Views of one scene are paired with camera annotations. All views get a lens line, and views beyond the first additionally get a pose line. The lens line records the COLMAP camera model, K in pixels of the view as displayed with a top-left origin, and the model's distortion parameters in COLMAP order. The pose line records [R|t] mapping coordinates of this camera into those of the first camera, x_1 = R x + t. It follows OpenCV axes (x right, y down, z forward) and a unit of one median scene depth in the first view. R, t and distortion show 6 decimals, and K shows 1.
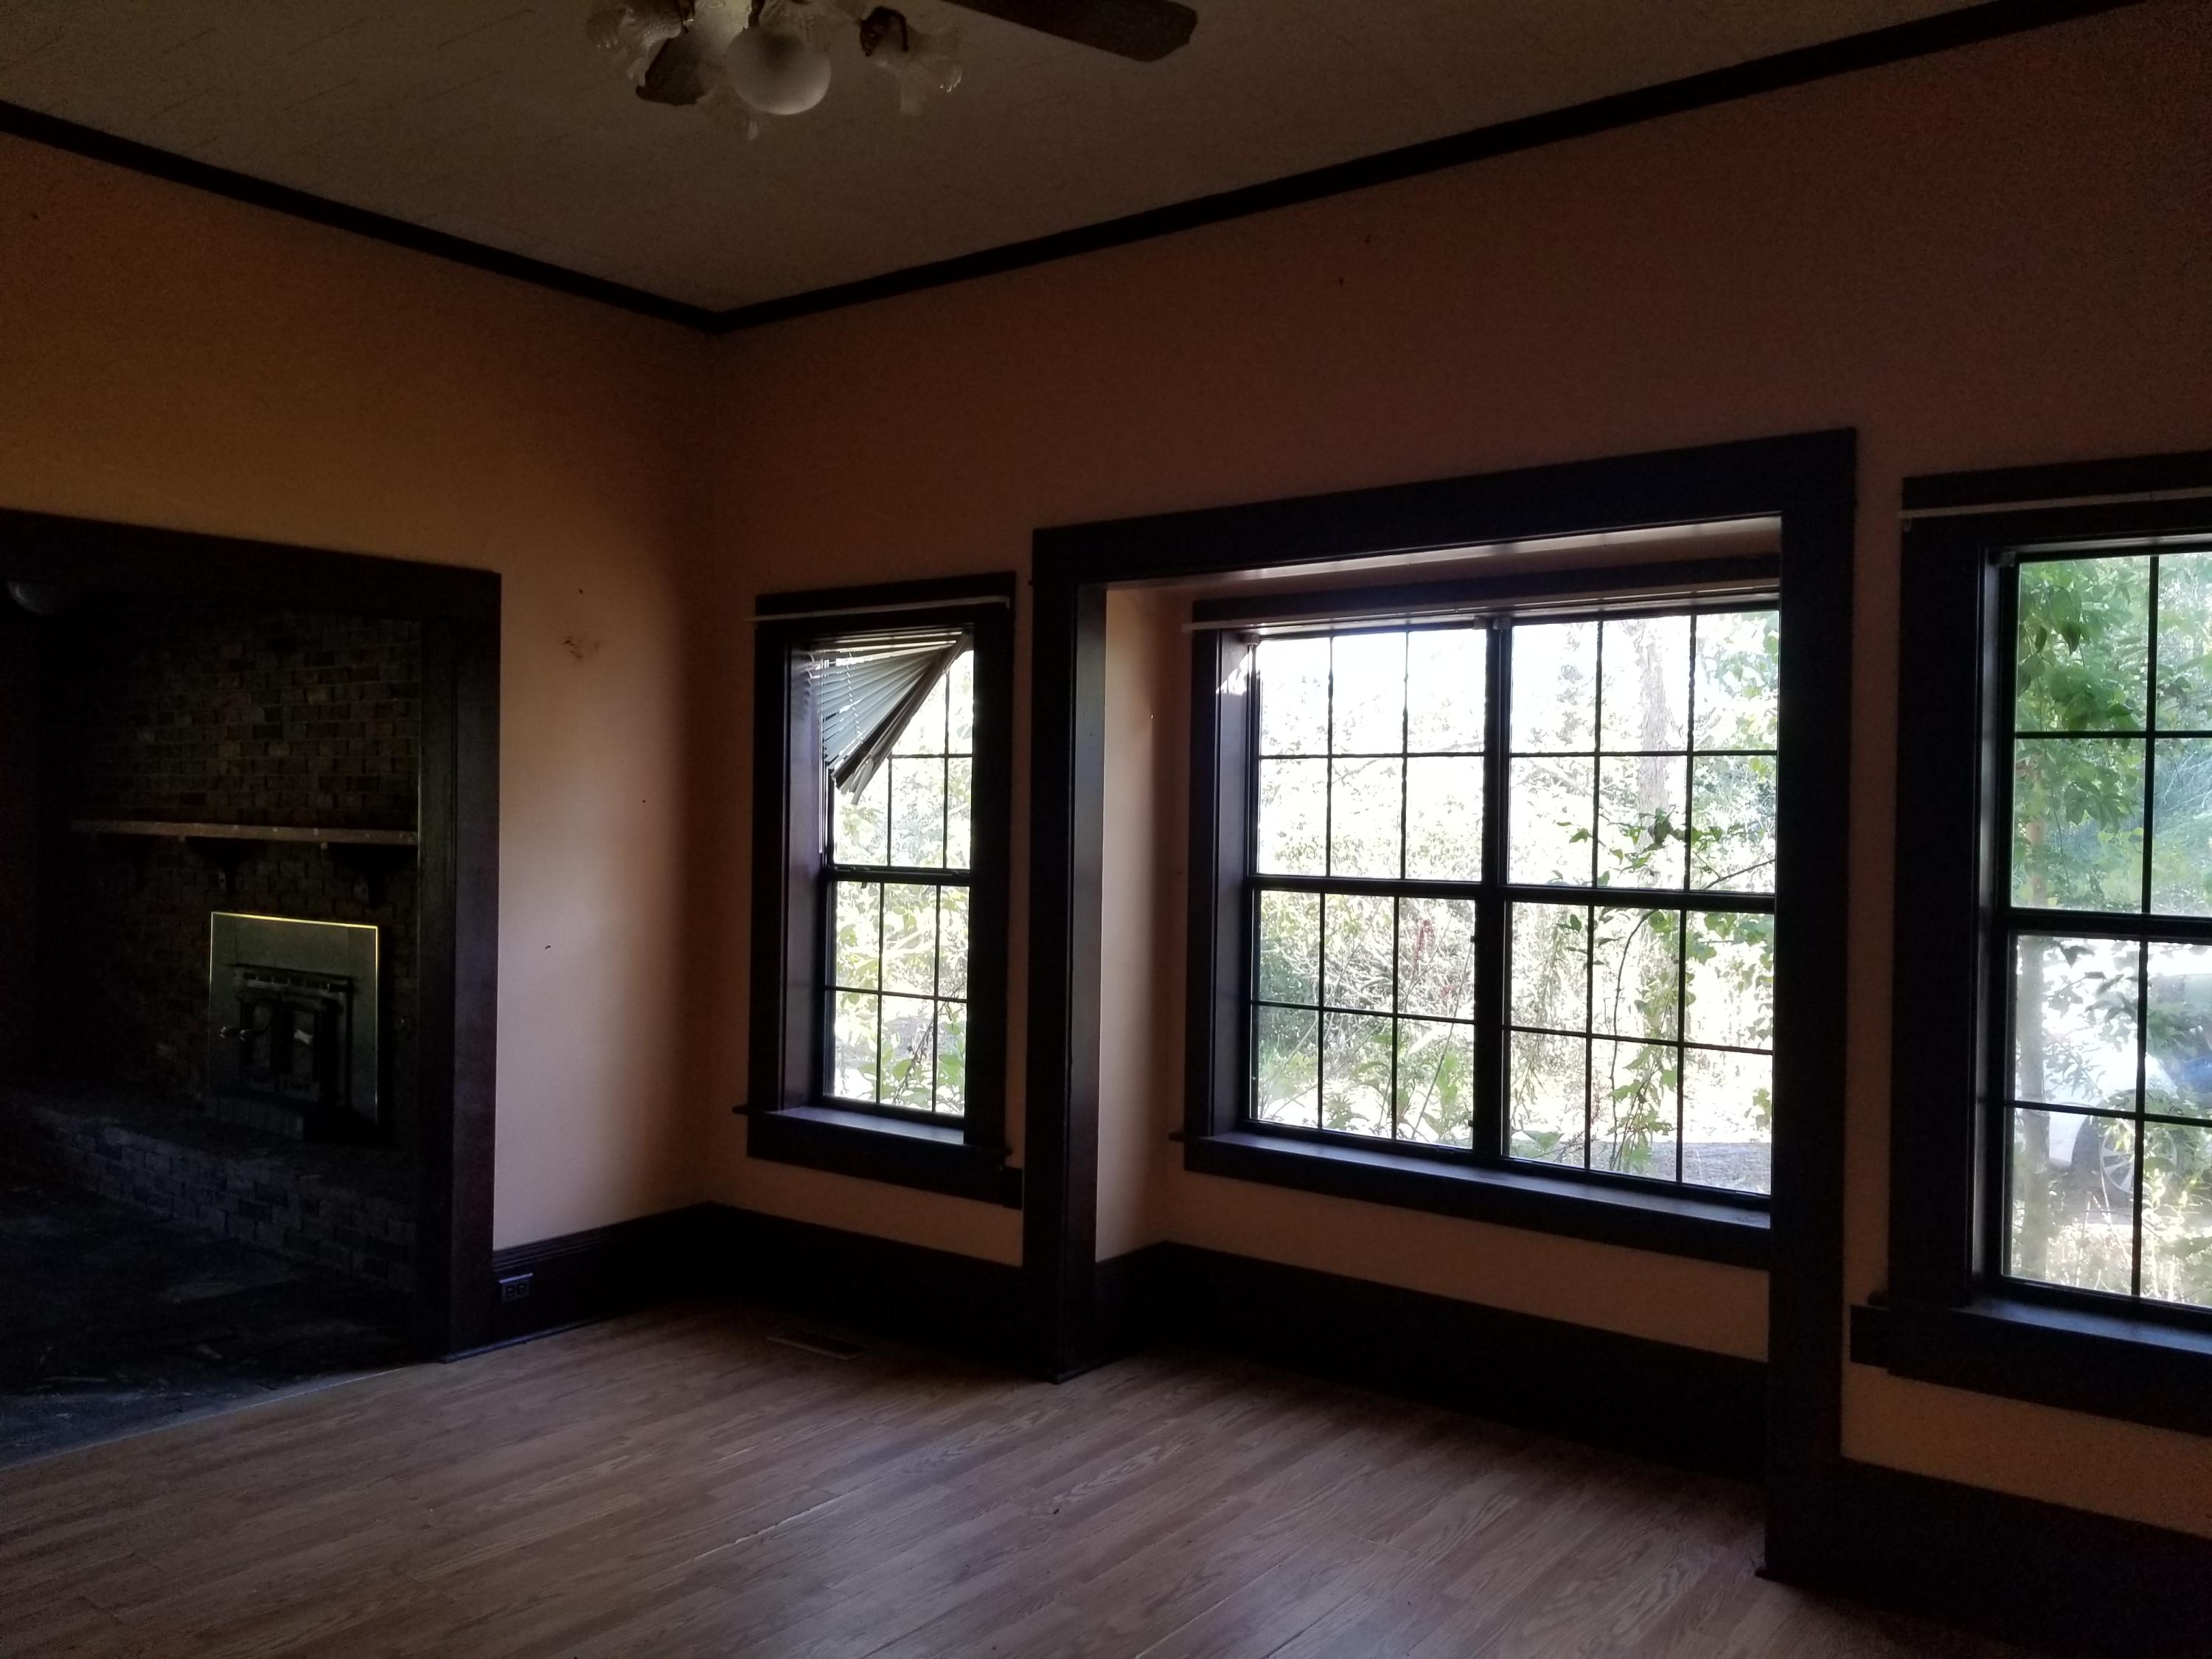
lens RADIAL K [[1726.2, 0, 1106.0], [0, 1726.2, 829.5], [0, 0, 1]] dist [0.124191, -0.241709]
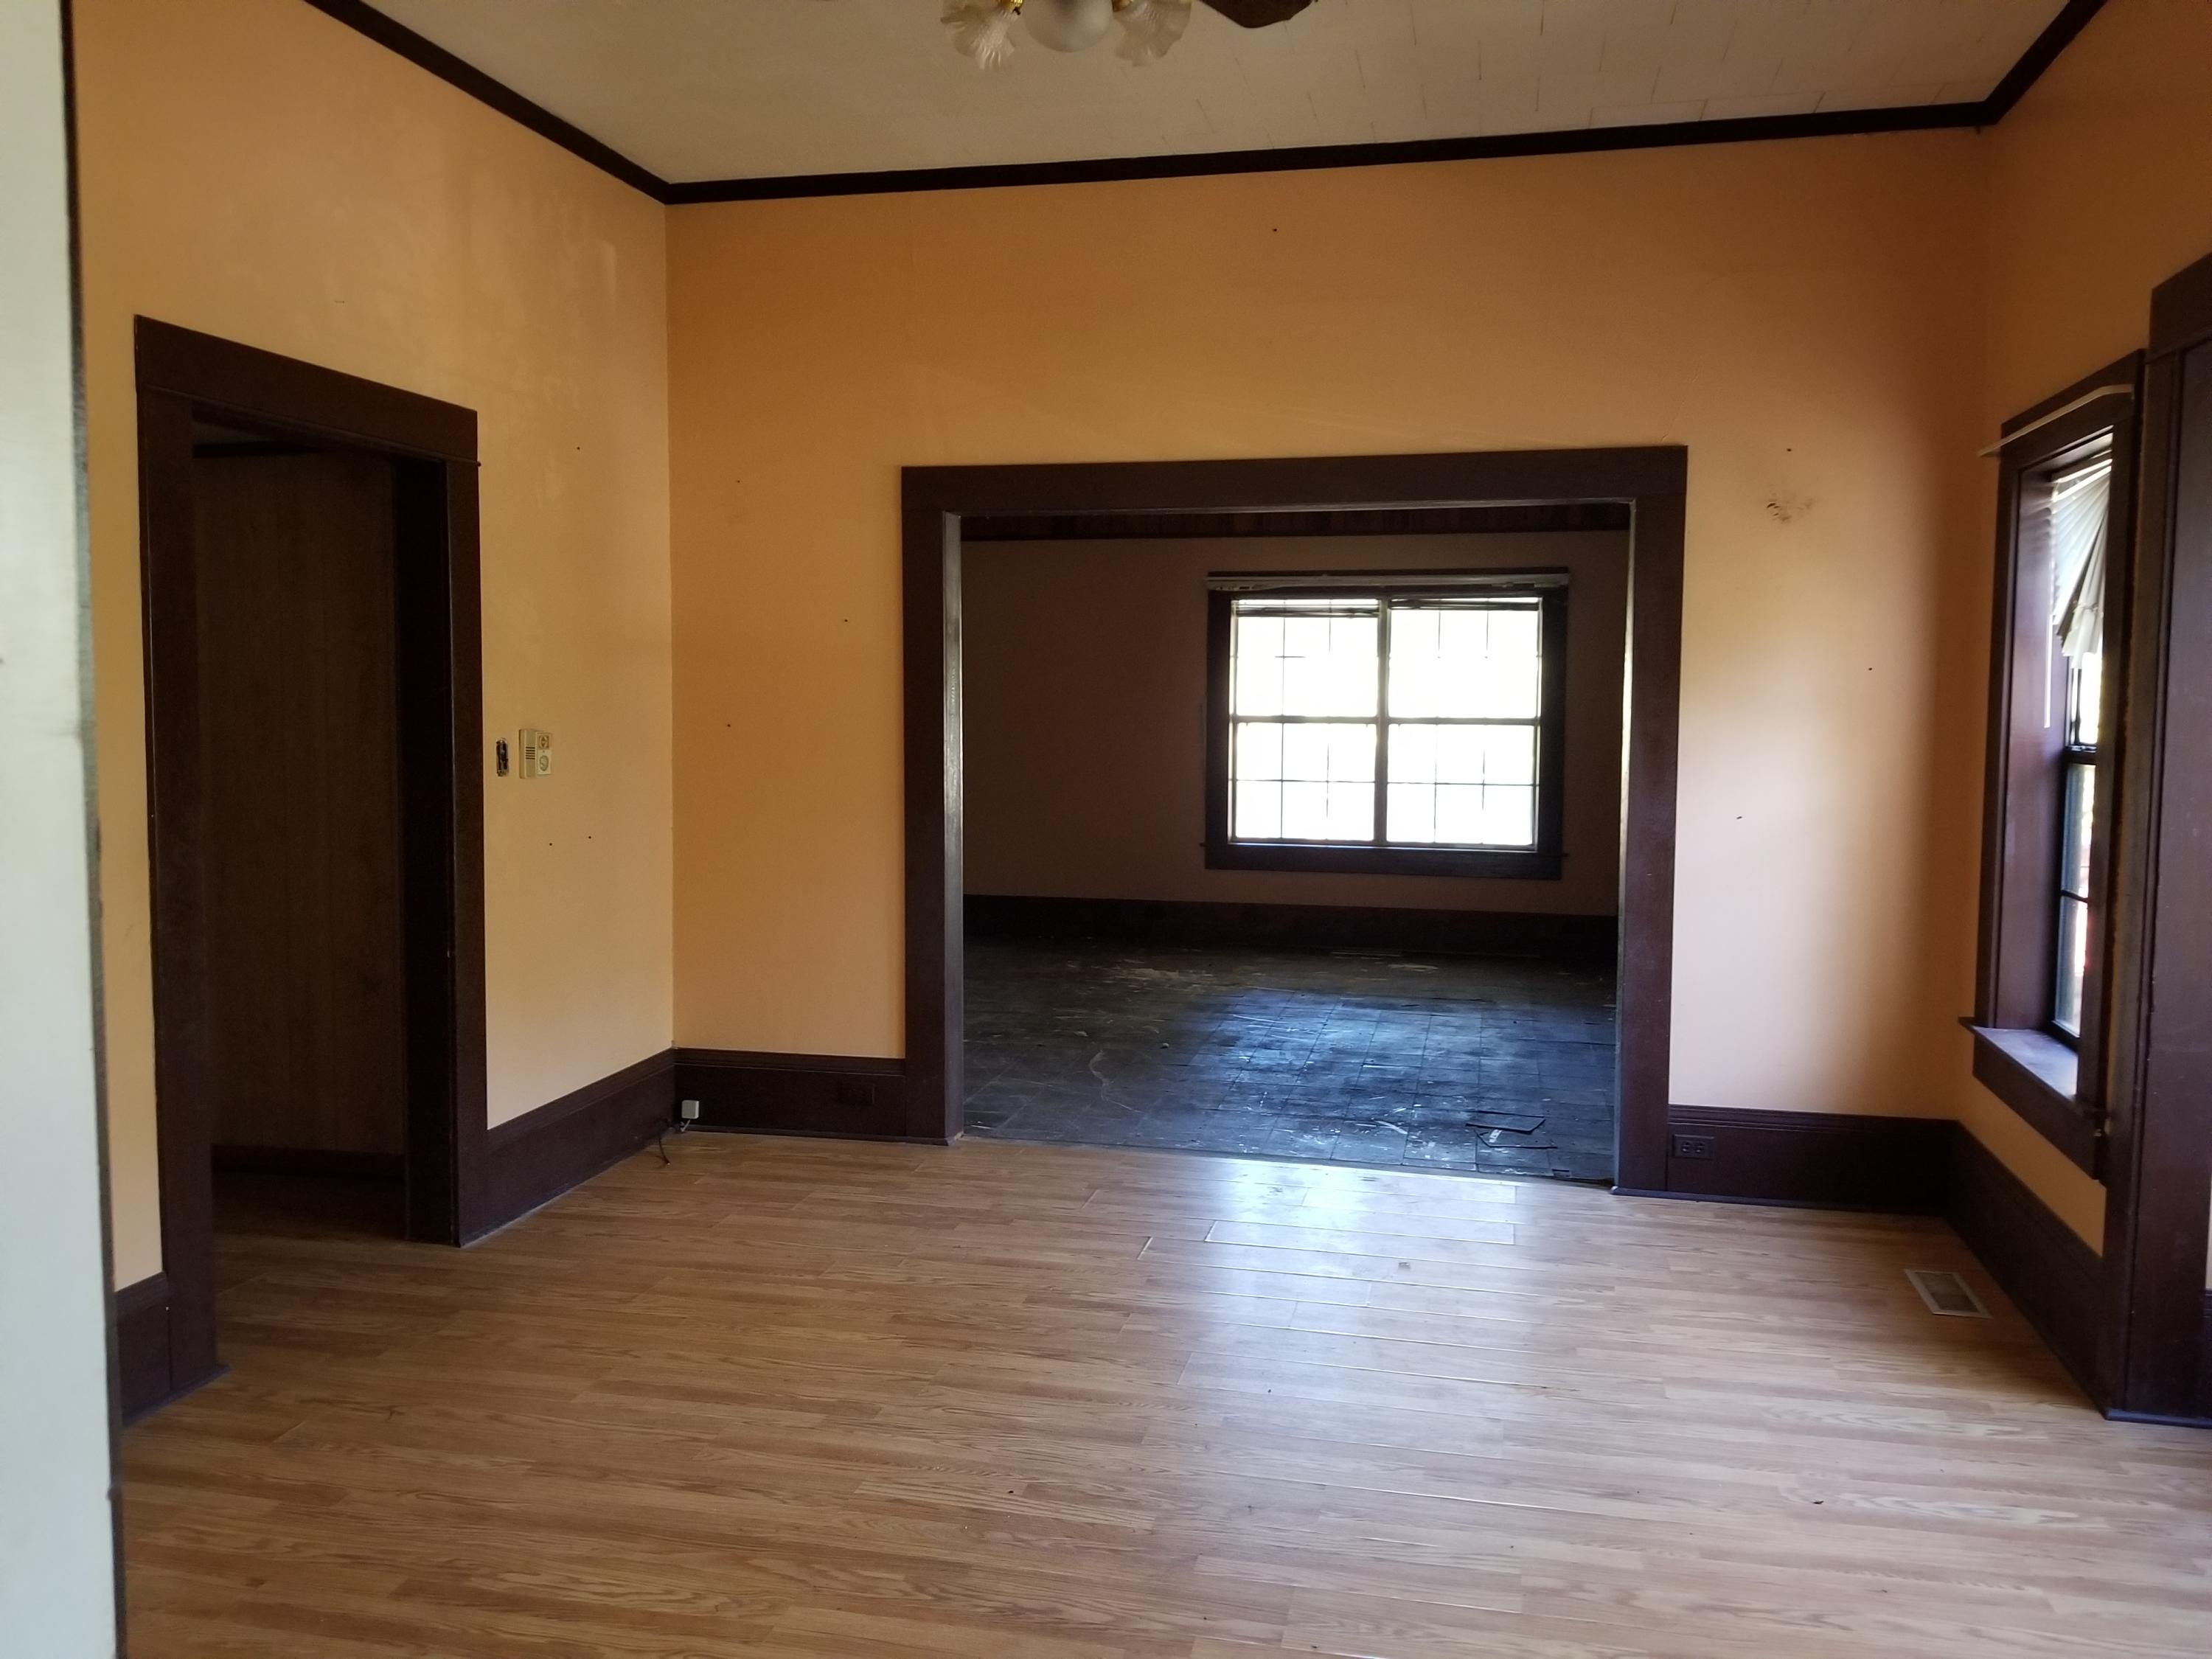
lens RADIAL K [[1738.7, 0, 1106.0], [0, 1738.7, 829.5], [0, 0, 1]] dist [-0.025260, -0.000906]
pose [[0.401924, 0.064057, -0.913430, 0.493231], [-0.010059, 0.997799, 0.065548, 0.014651], [0.915618, -0.017157, 0.401684, 0.312258]]
